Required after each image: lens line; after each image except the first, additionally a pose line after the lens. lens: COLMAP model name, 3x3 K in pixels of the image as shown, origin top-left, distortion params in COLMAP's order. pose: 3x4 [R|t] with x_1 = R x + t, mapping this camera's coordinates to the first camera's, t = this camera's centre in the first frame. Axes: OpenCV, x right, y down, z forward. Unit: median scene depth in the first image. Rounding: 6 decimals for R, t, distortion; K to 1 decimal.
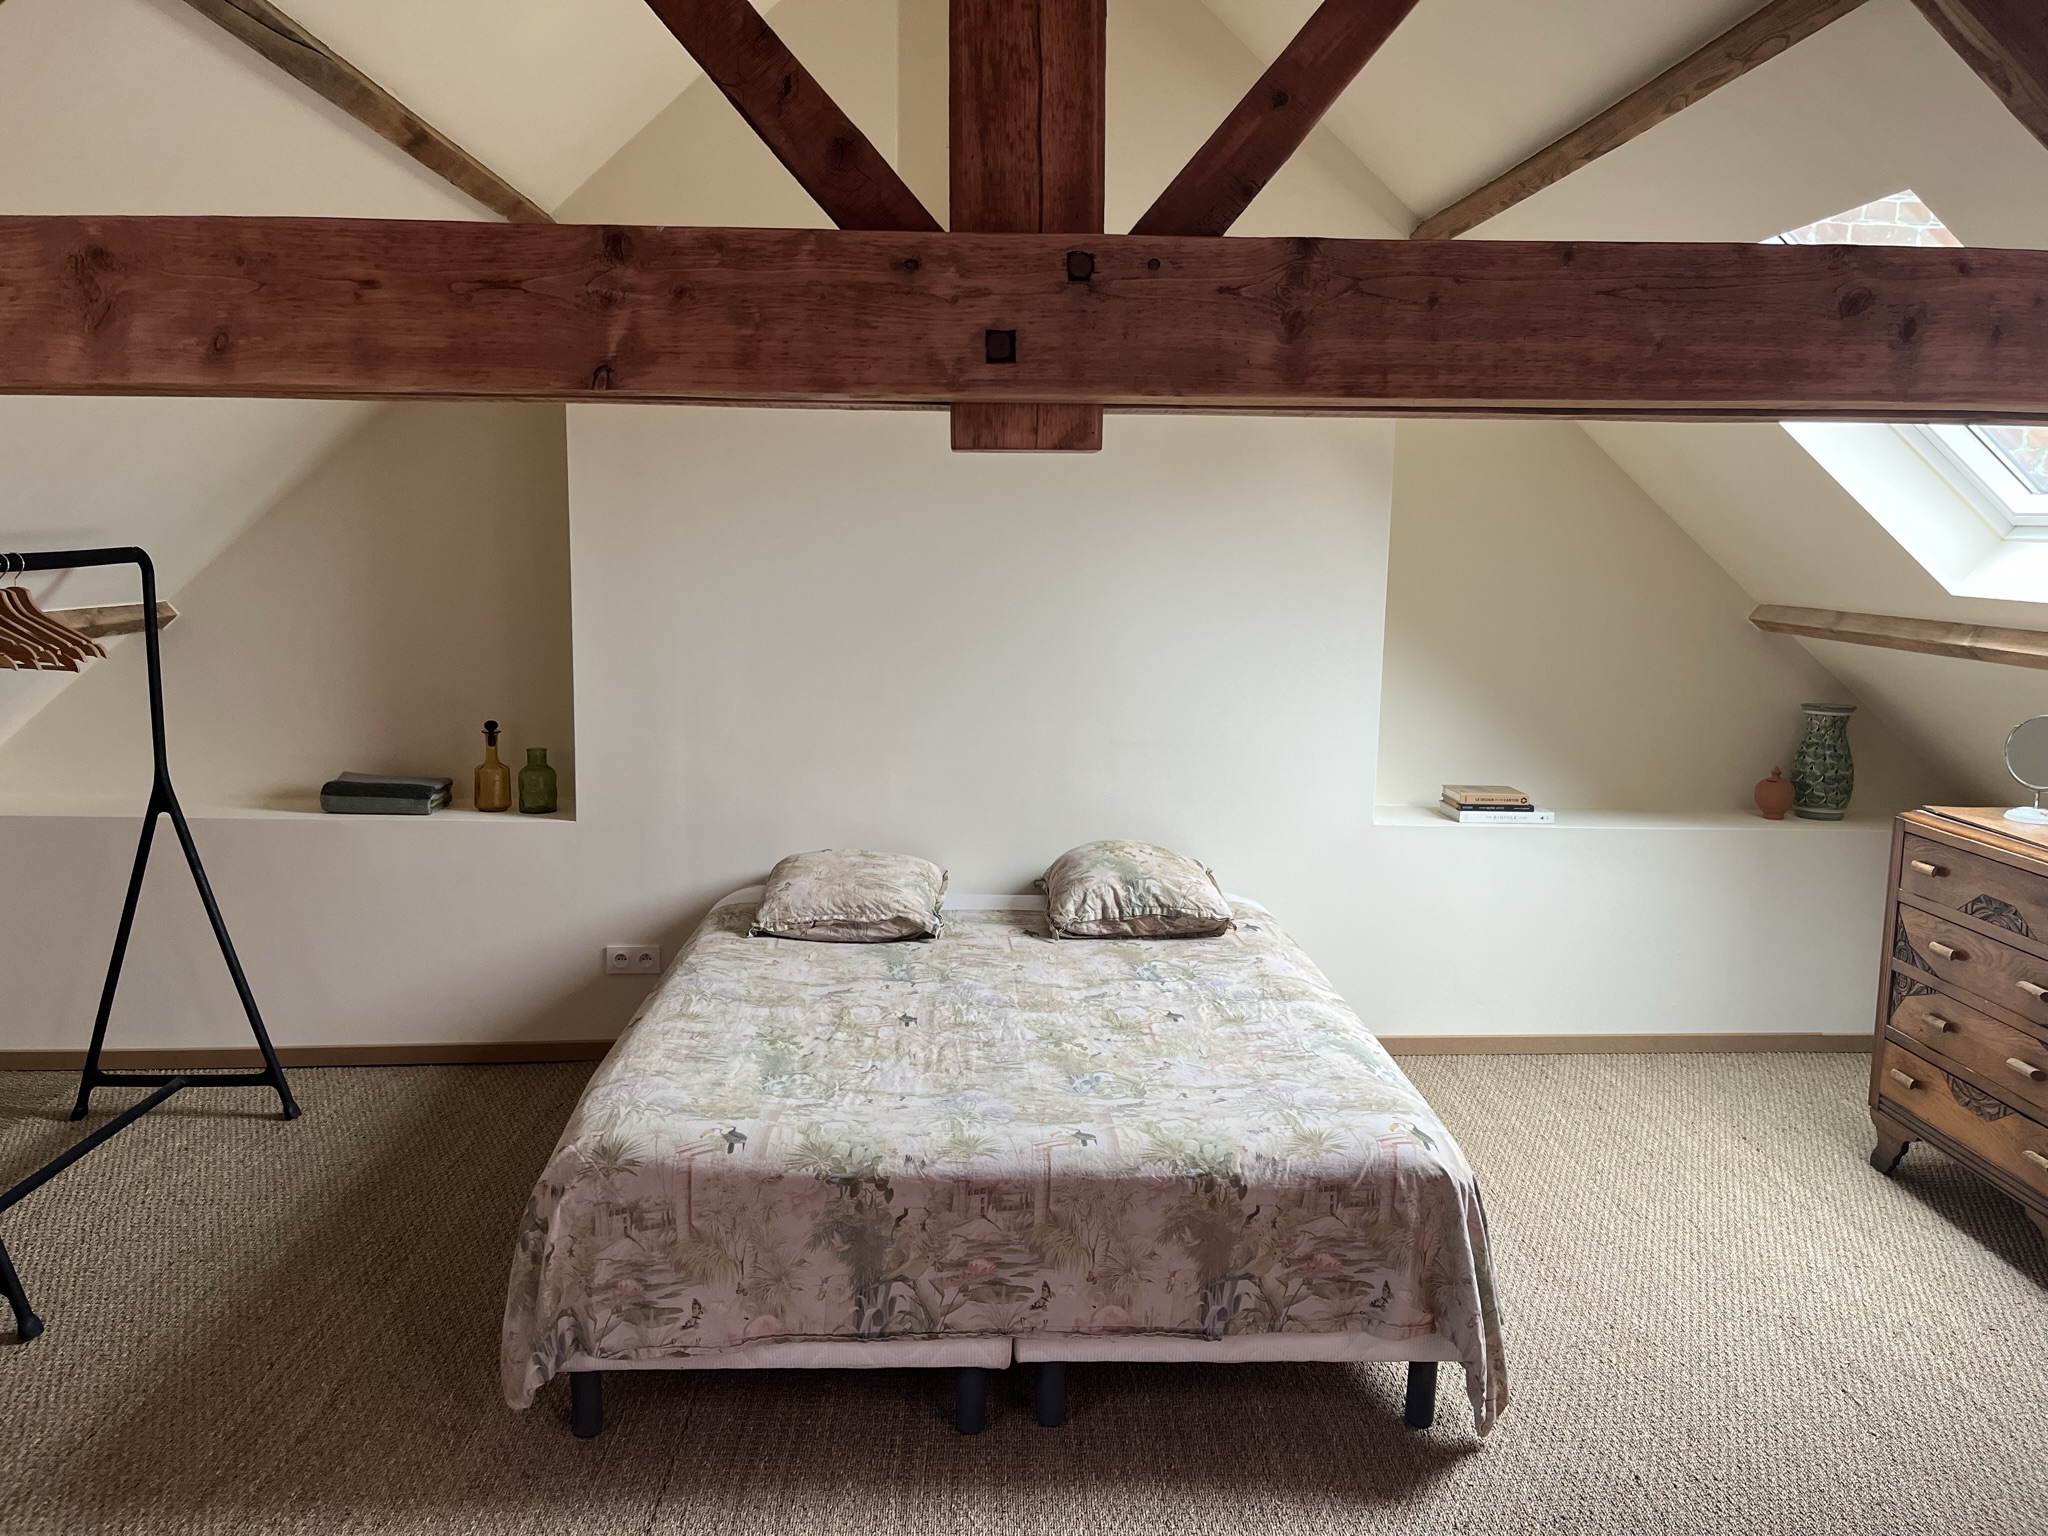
lens RADIAL K [[1545.2, 0, 1028.4], [0, 1545.2, 771.6], [0, 0, 1]] dist [0.072255, -0.099466]
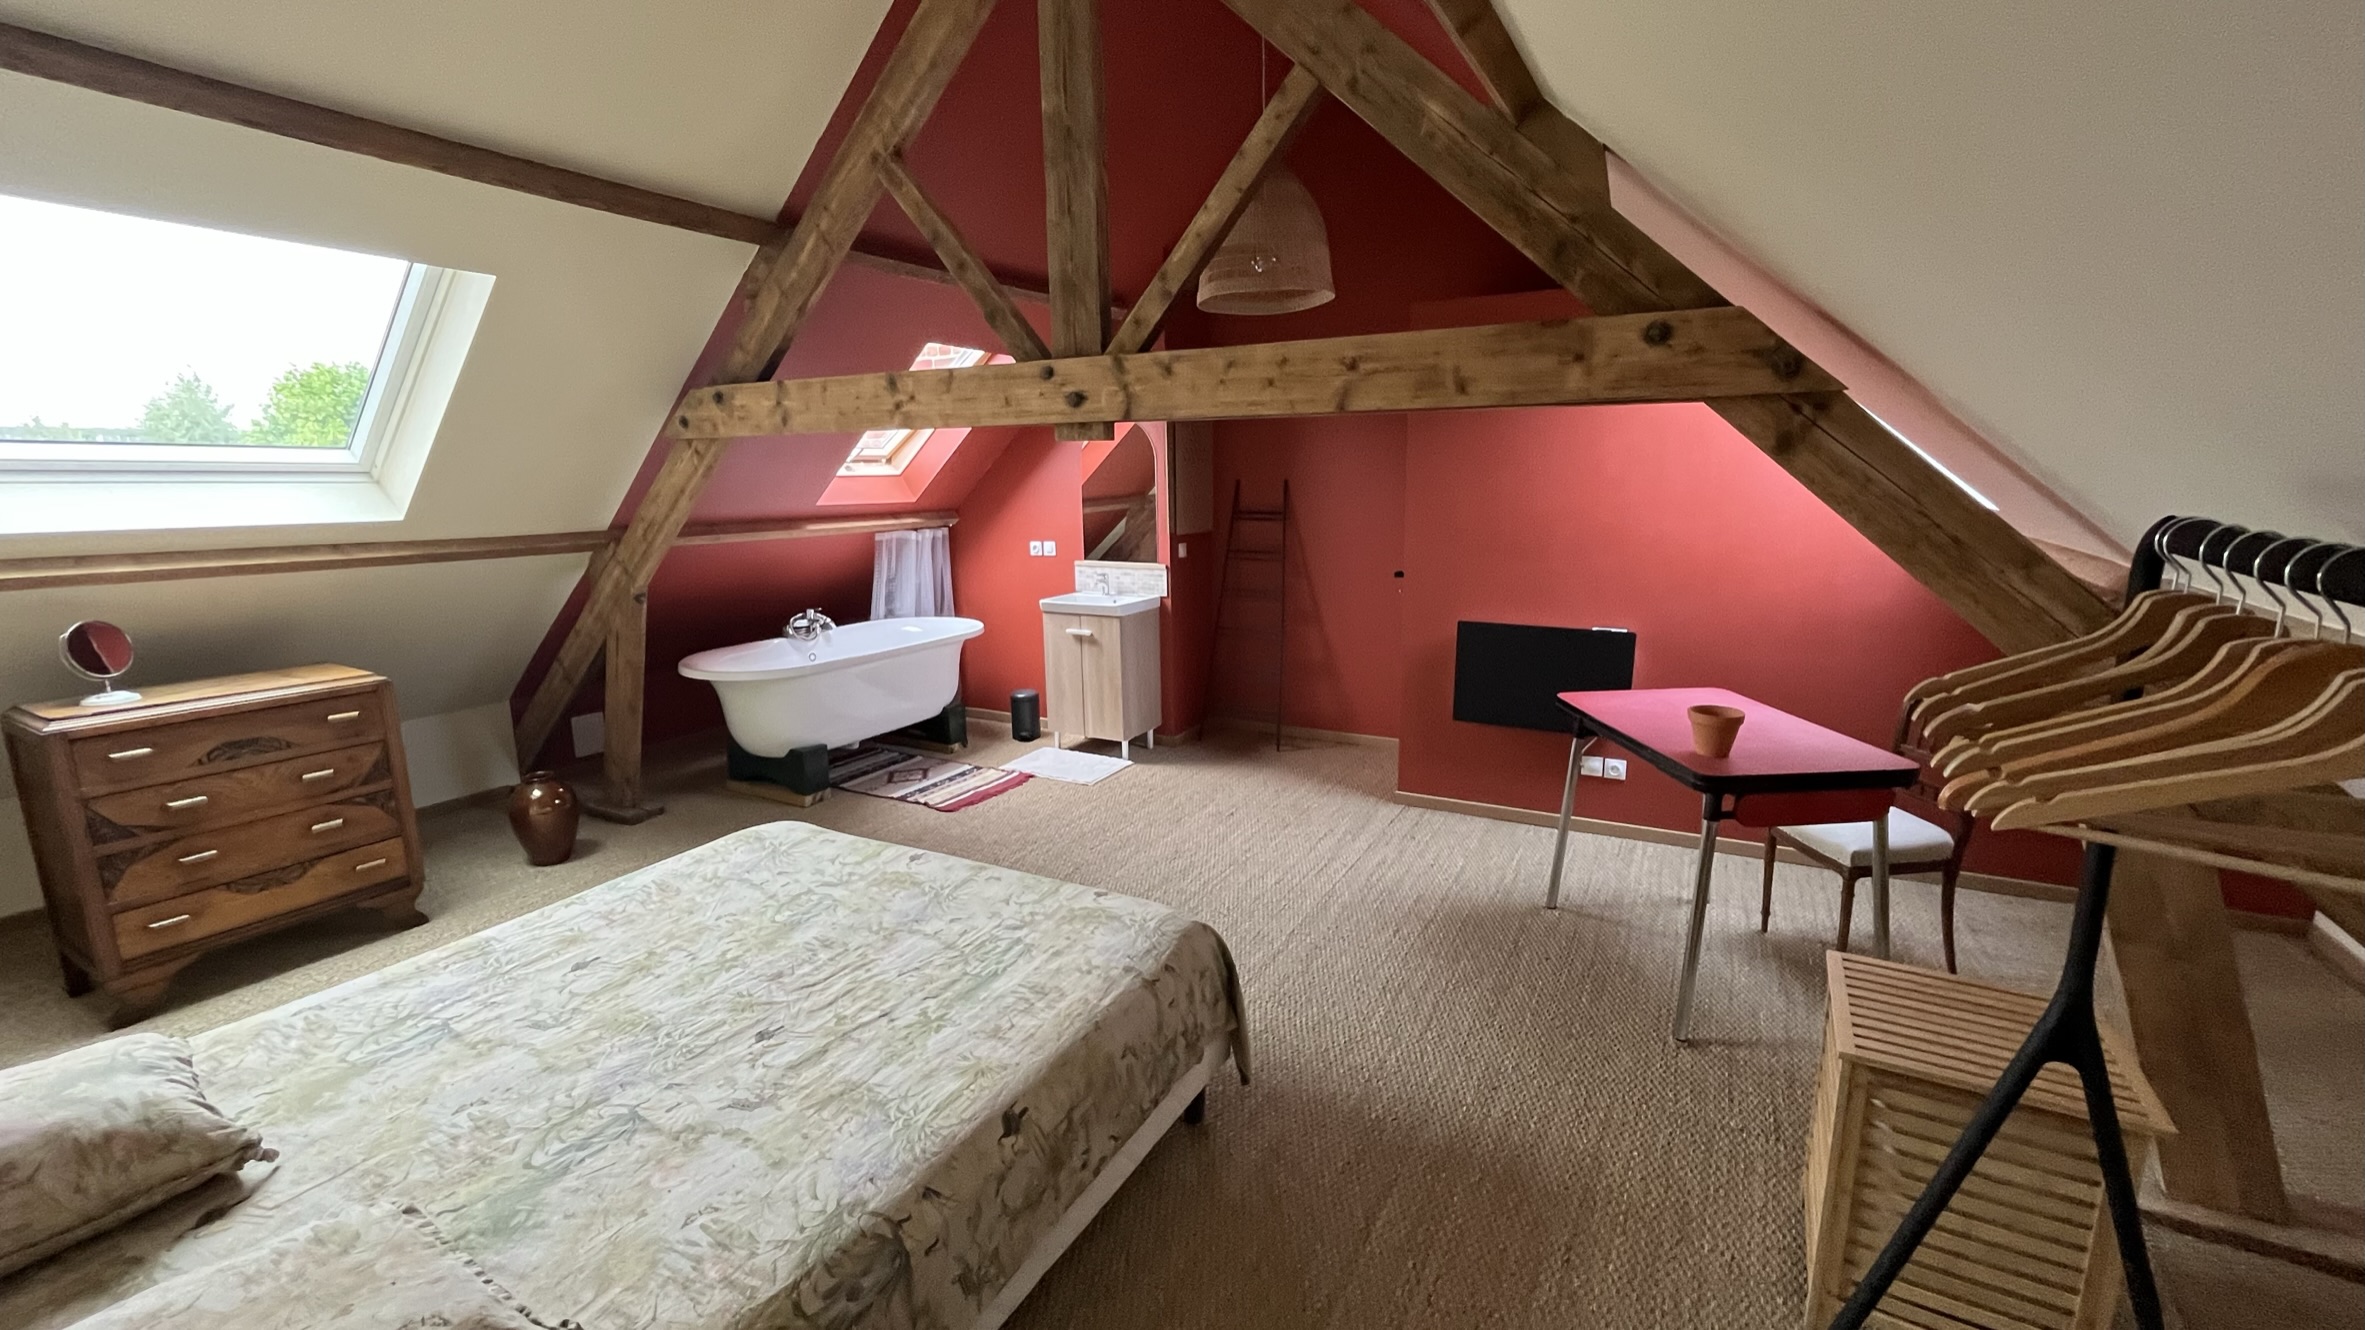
lens RADIAL K [[956.5, 0, 1178.6], [0, 956.5, 665.5], [0, 0, 1]] dist [-0.001283, 0.000398]
pose [[-0.851433, -0.106172, 0.513604, -0.649496], [0.078547, 0.942435, 0.325032, -0.237225], [-0.518548, 0.317085, -0.794081, 1.515839]]
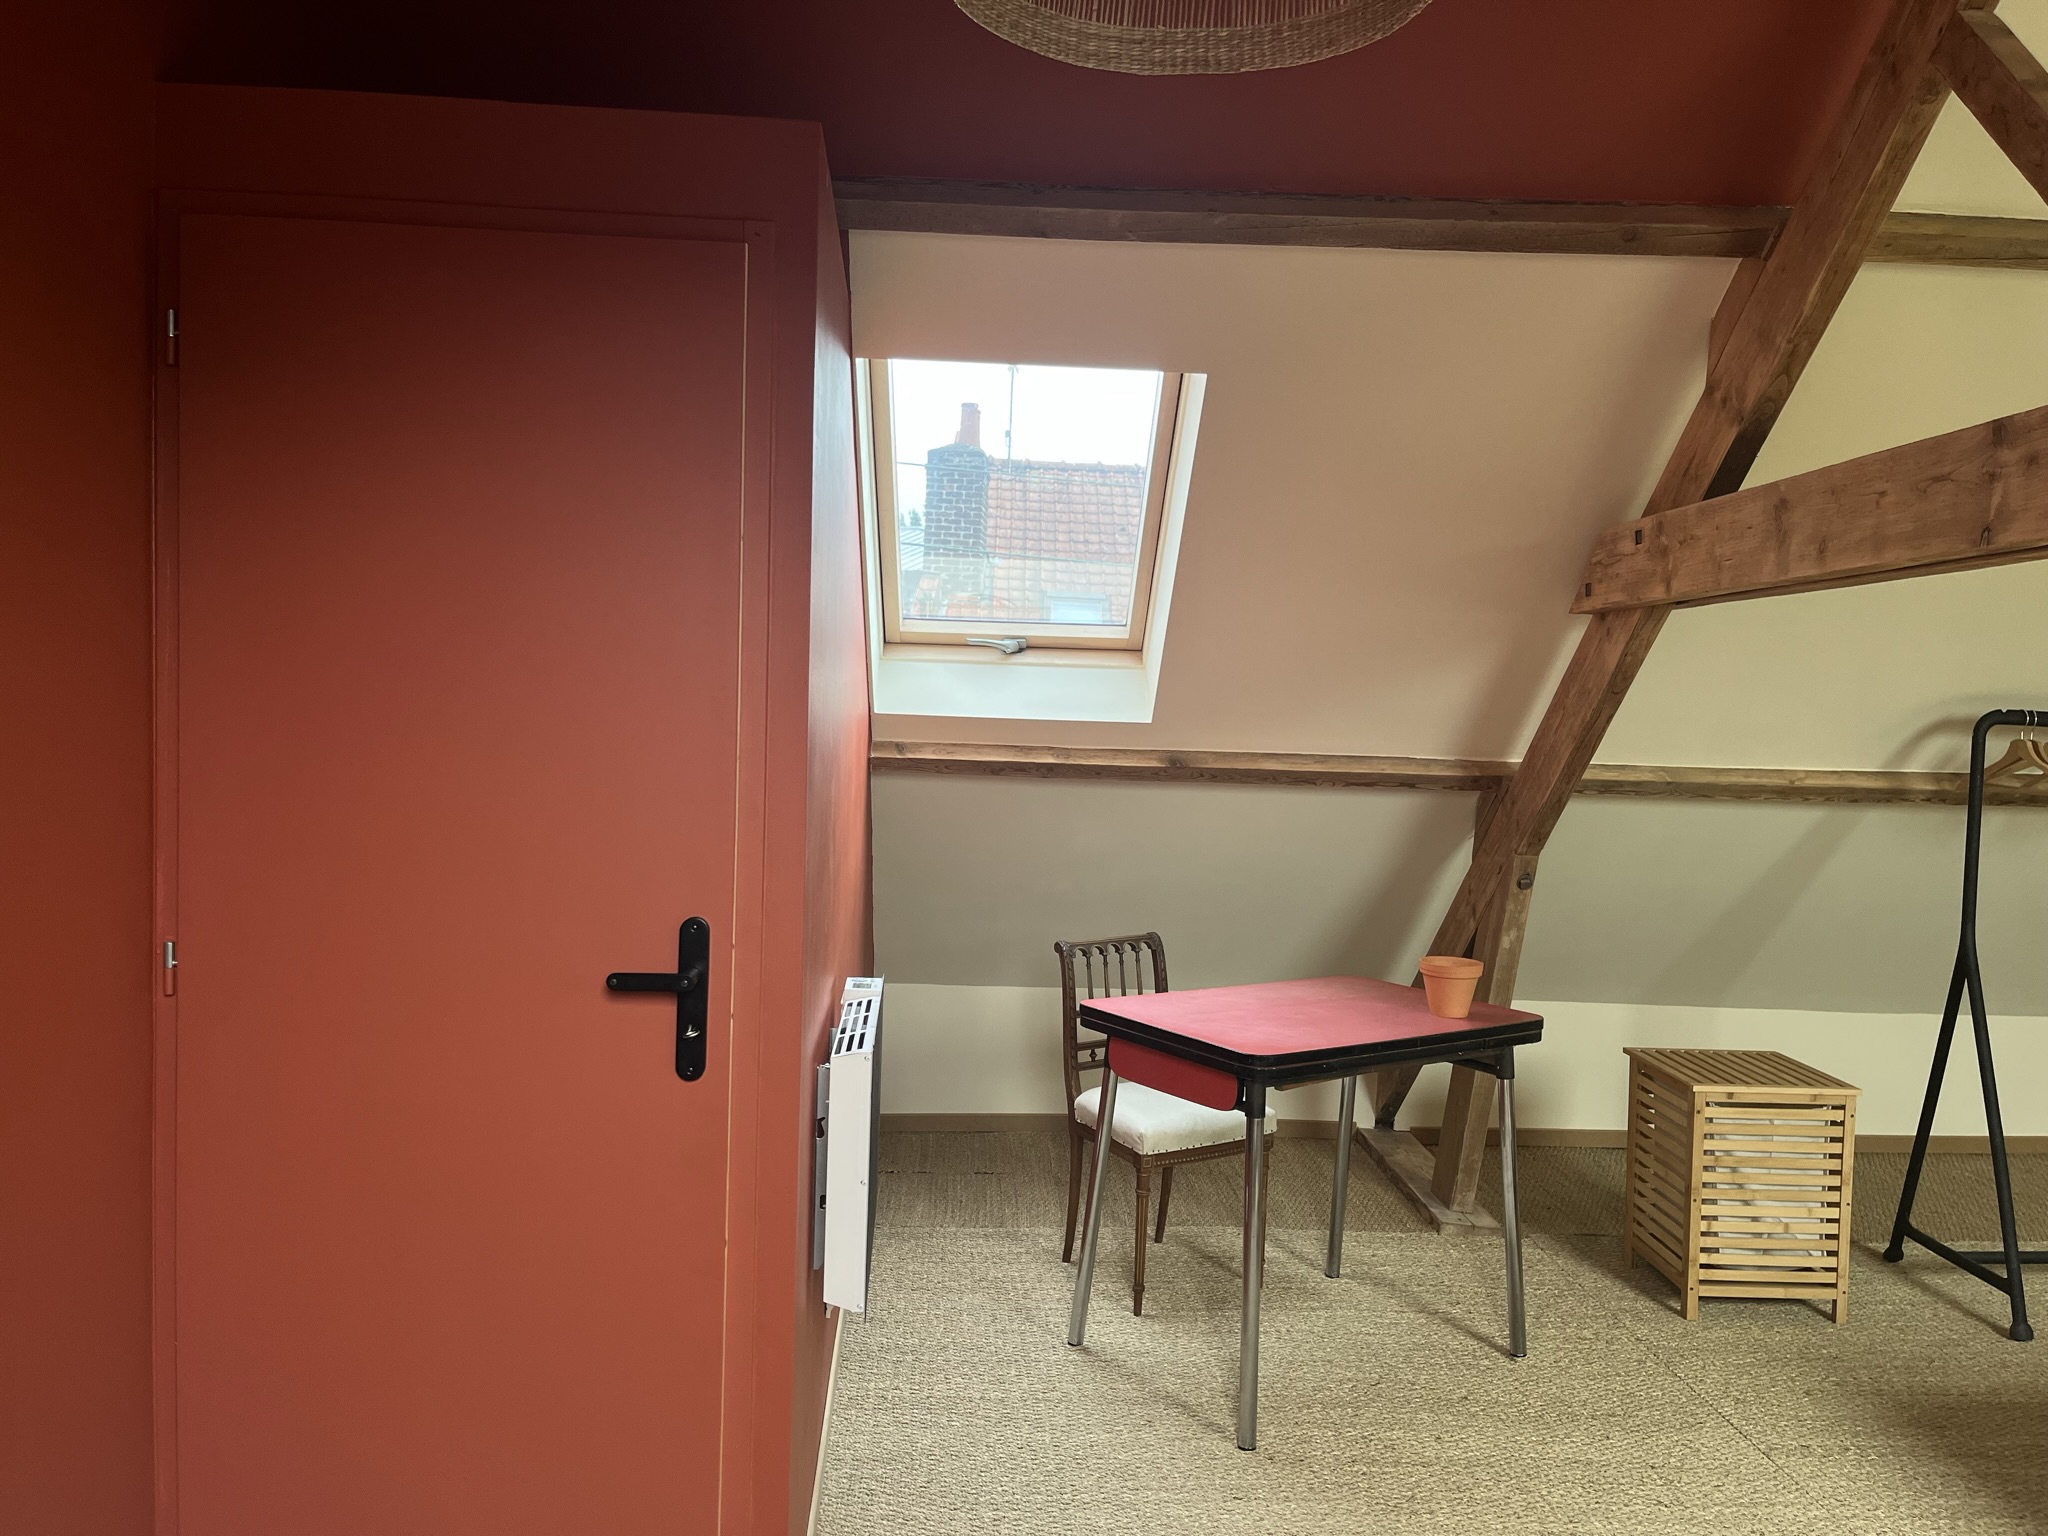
lens RADIAL K [[1545.2, 0, 1028.4], [0, 1545.2, 771.6], [0, 0, 1]] dist [0.072255, -0.099466]
pose [[0.002381, 0.027642, -0.999615, 0.620946], [-0.165181, 0.985897, 0.026869, 0.018750], [0.986260, 0.165053, 0.006913, 0.156553]]
